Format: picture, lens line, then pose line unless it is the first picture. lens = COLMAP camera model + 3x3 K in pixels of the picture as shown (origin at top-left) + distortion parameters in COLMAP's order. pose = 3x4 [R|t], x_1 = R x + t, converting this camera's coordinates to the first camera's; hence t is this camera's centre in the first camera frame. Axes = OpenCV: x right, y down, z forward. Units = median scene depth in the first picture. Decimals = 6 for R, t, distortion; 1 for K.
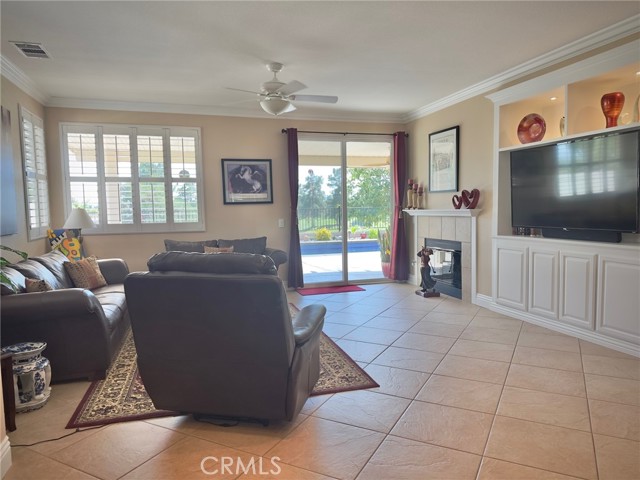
lens RADIAL K [[439.5, 0, 320.0], [0, 439.5, 240.0], [0, 0, 1]] dist [0.108813, -0.153515]
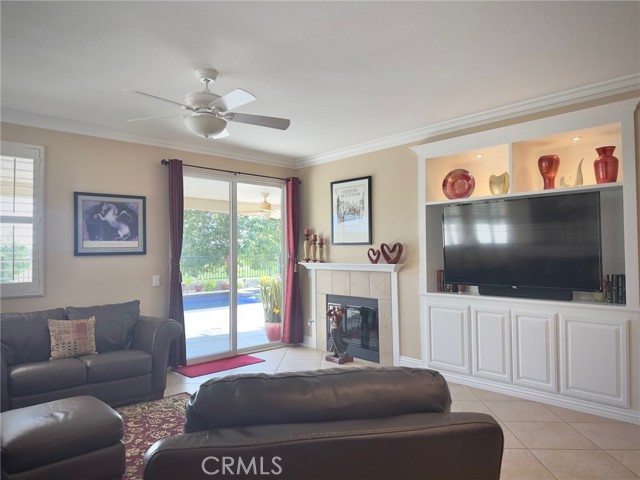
lens RADIAL K [[439.5, 0, 320.0], [0, 439.5, 240.0], [0, 0, 1]] dist [0.108813, -0.153515]
pose [[0.904895, 0.023843, 0.424967, -0.171021], [0.021913, 0.994496, -0.102458, -0.024642], [-0.425071, 0.102026, 0.899392, 0.198830]]
